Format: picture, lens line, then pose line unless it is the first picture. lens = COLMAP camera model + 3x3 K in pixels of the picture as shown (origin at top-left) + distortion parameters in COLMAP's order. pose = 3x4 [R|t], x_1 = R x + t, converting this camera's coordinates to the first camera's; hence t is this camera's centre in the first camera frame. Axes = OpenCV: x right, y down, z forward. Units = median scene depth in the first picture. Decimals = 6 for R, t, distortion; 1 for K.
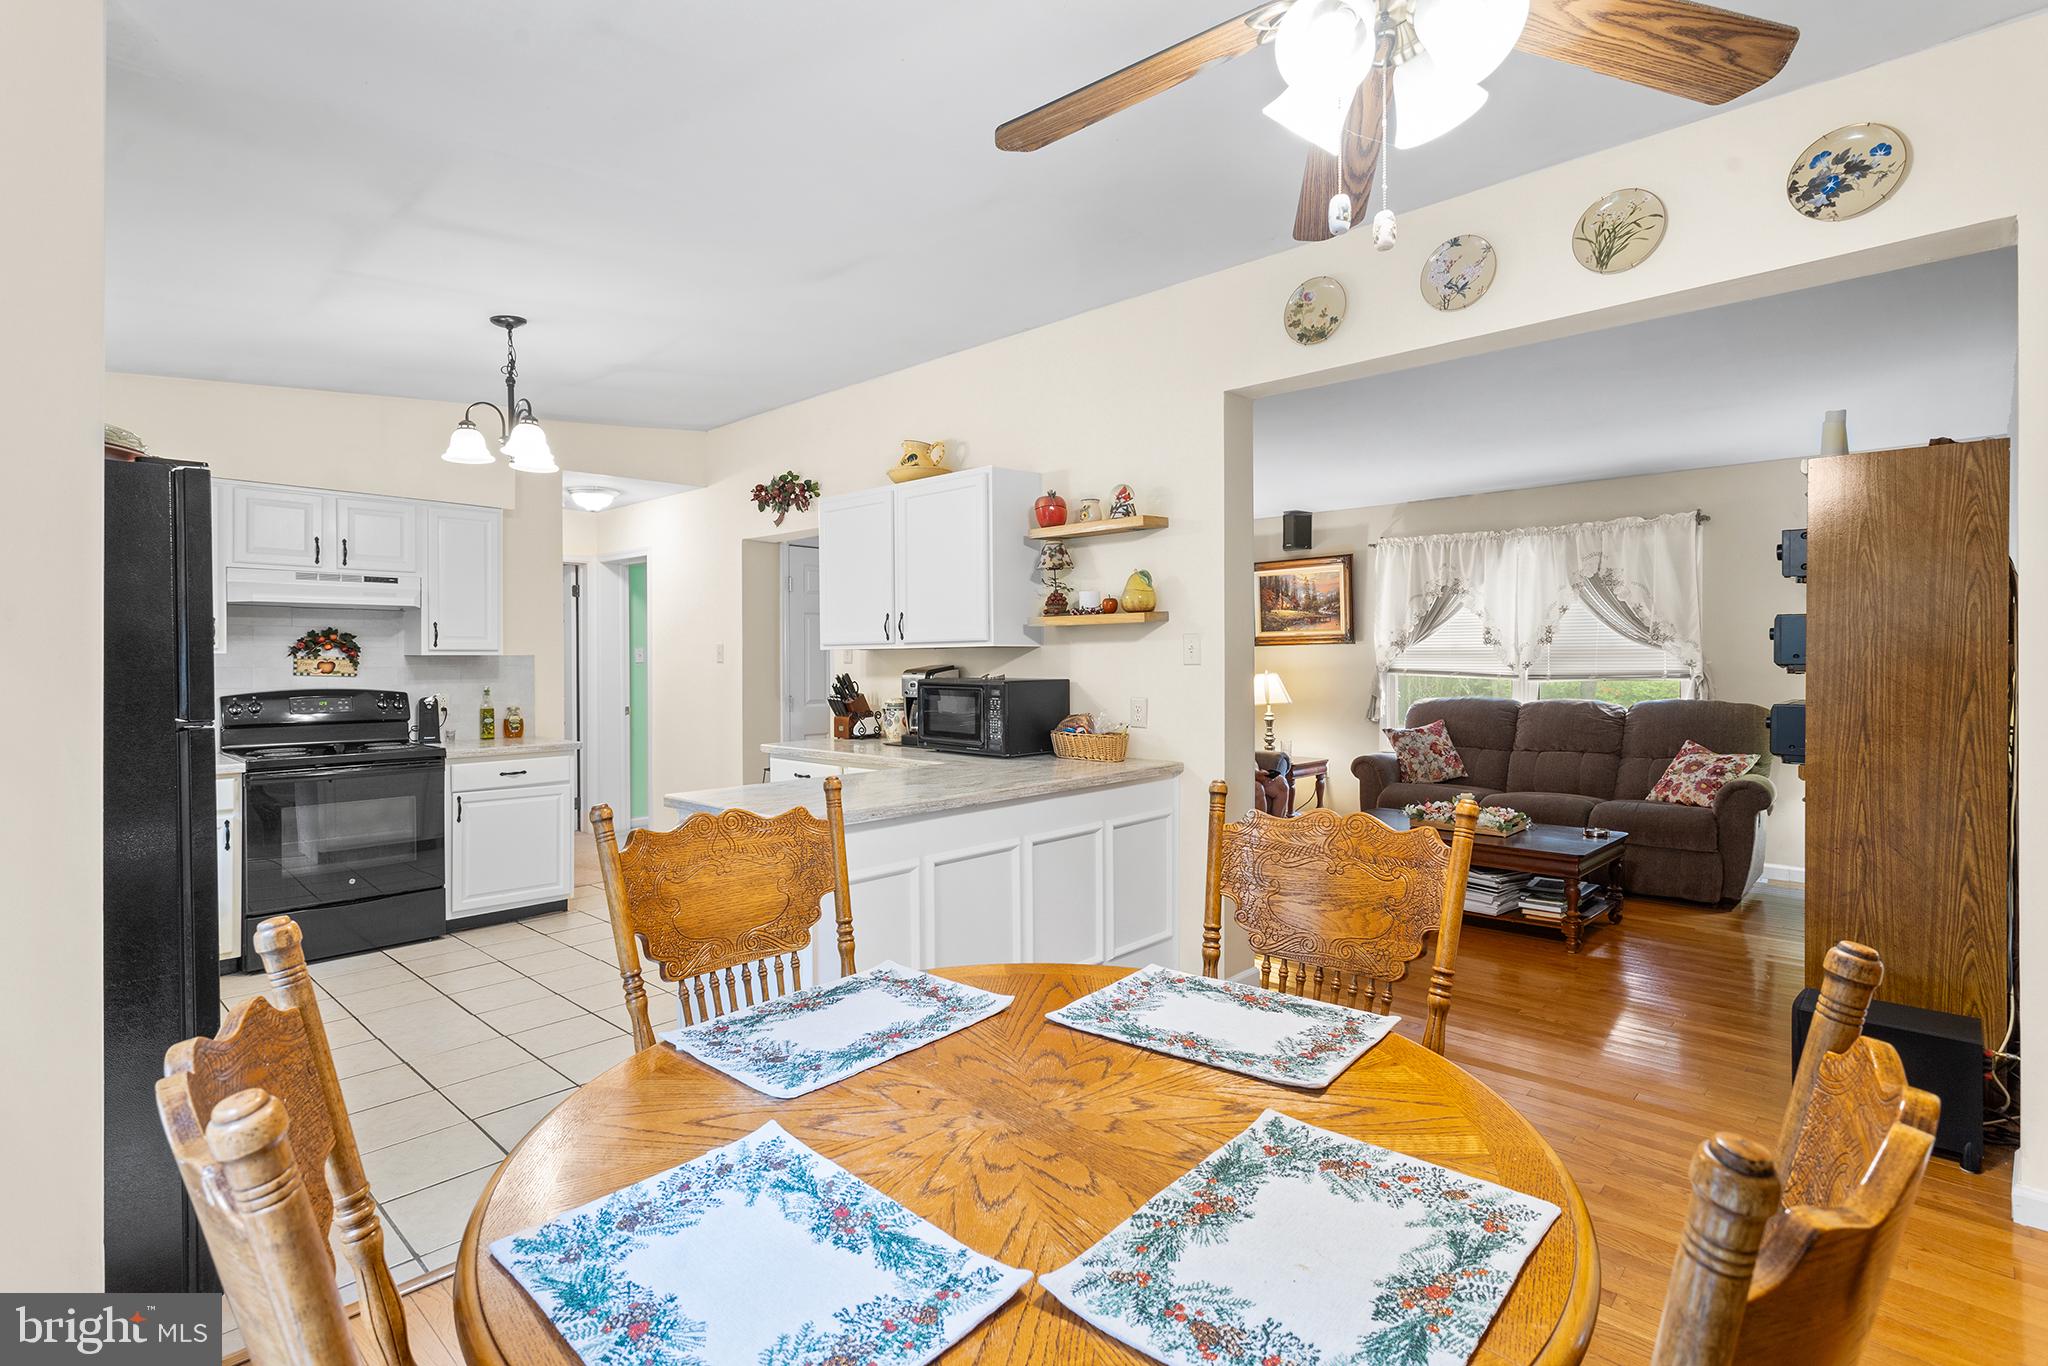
lens RADIAL K [[973.2, 0, 1009.3], [0, 973.2, 669.9], [0, 0, 1]] dist [0.002155, 0.000514]
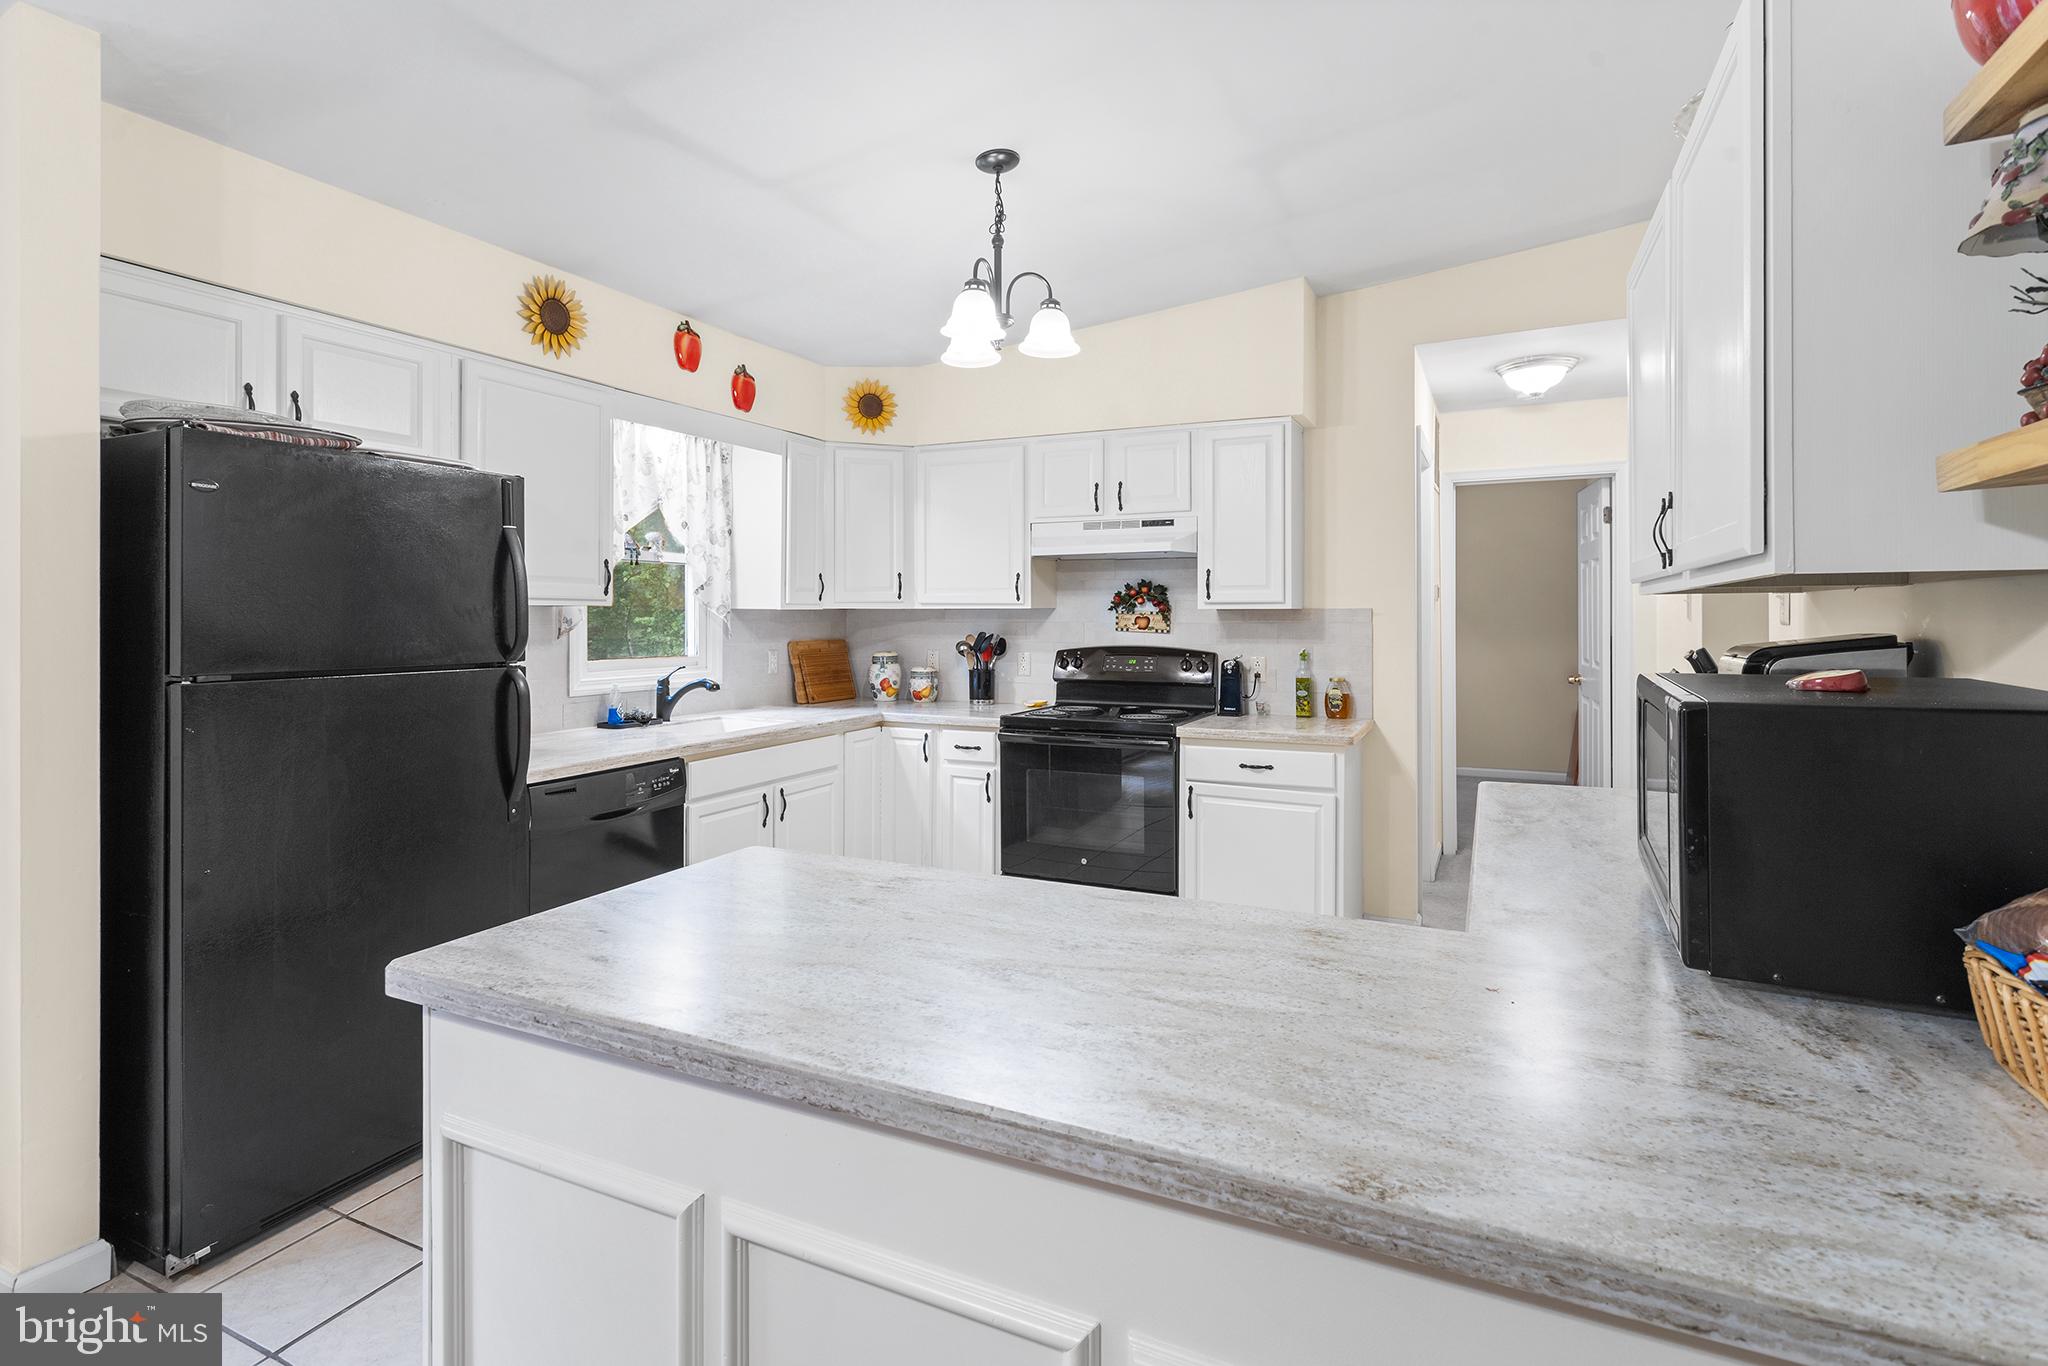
lens RADIAL K [[1000.0, 0, 1020.7], [0, 1000.0, 616.4], [0, 0, 1]] dist [0.000350, 0.000076]
pose [[0.302495, 0.002473, -0.953148, 0.140903], [-0.010799, 0.999941, -0.000833, -0.005529], [0.953090, 0.010544, 0.302504, 0.501792]]
